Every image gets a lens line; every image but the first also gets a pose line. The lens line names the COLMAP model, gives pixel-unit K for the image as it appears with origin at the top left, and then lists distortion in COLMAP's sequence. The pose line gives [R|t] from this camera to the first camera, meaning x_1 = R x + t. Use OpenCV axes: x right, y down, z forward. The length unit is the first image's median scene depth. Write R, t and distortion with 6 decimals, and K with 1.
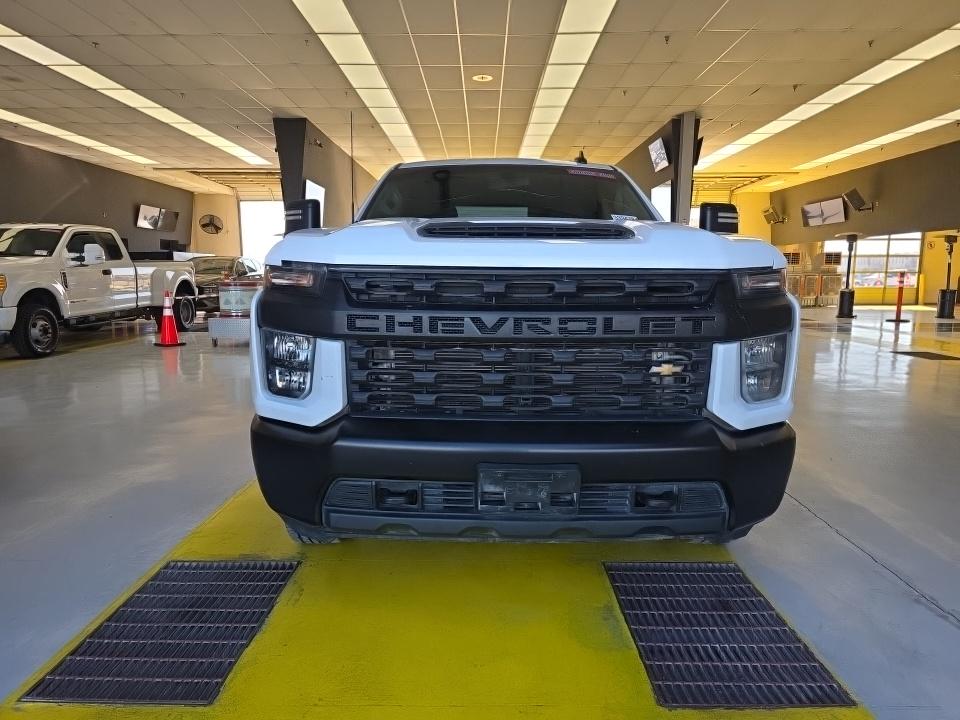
lens RADIAL K [[638.0, 0, 480.0], [0, 638.0, 360.0], [0, 0, 1]] dist [0.071091, -0.060014]
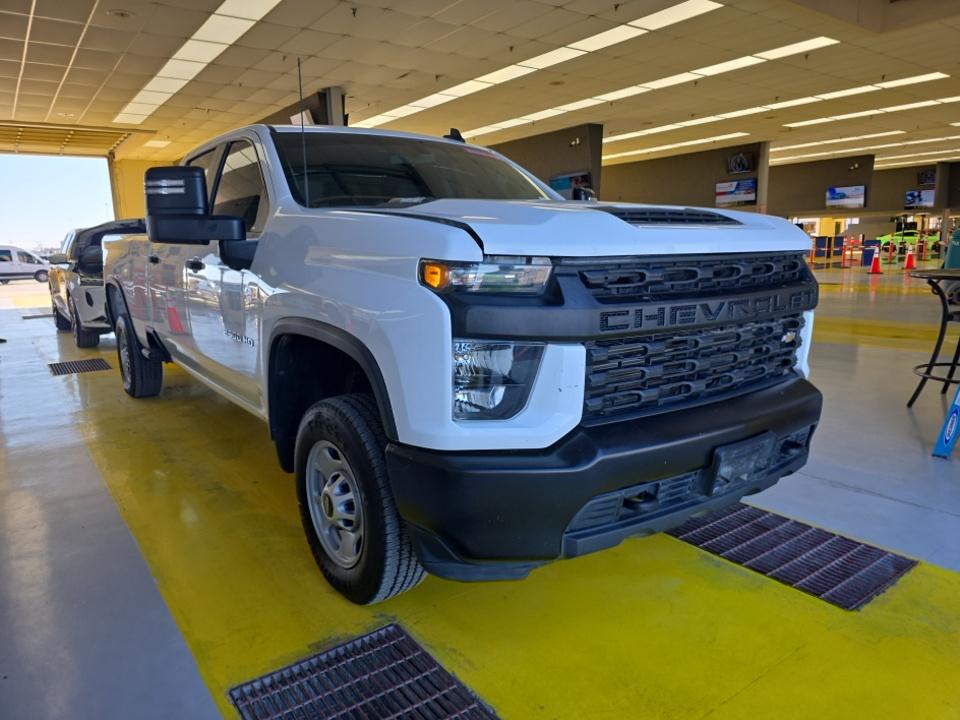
lens RADIAL K [[649.9, 0, 480.0], [0, 649.9, 360.0], [0, 0, 1]] dist [0.067218, -0.063742]
pose [[0.803720, -0.124978, 0.581735, -0.848105], [0.105293, 0.992136, 0.067674, -0.082151], [-0.585618, 0.006861, 0.810558, 0.360086]]
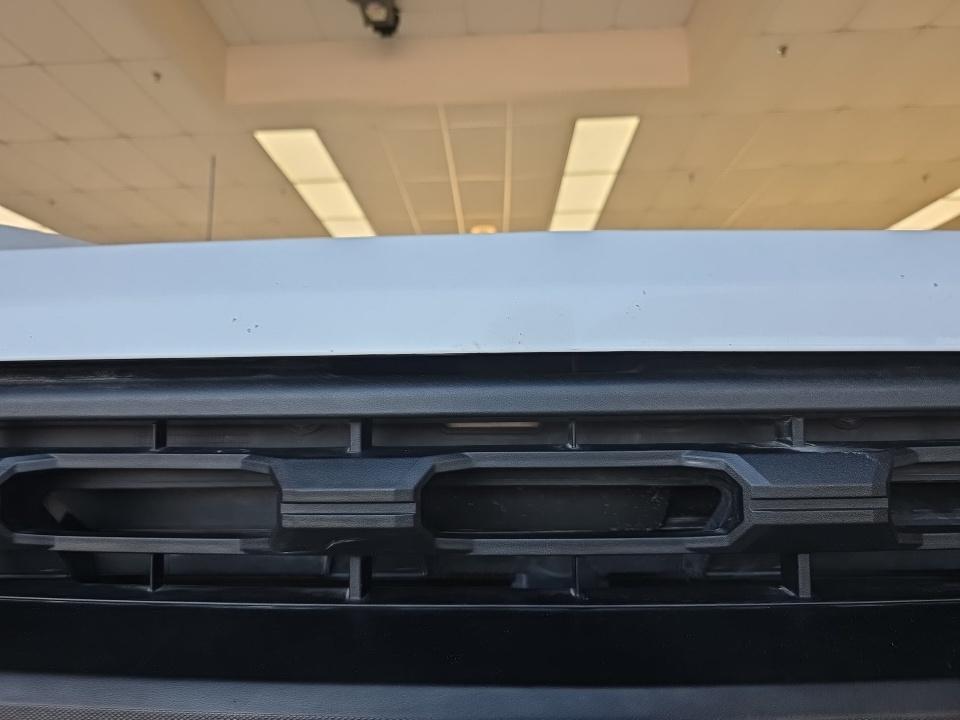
lens RADIAL K [[649.9, 0, 480.0], [0, 649.9, 360.0], [0, 0, 1]] dist [0.067218, -0.063742]
pose [[0.999634, -0.018564, -0.019666, 0.052915], [0.012790, 0.965247, -0.261025, -0.099135], [0.023828, 0.260678, 0.965132, 0.806860]]
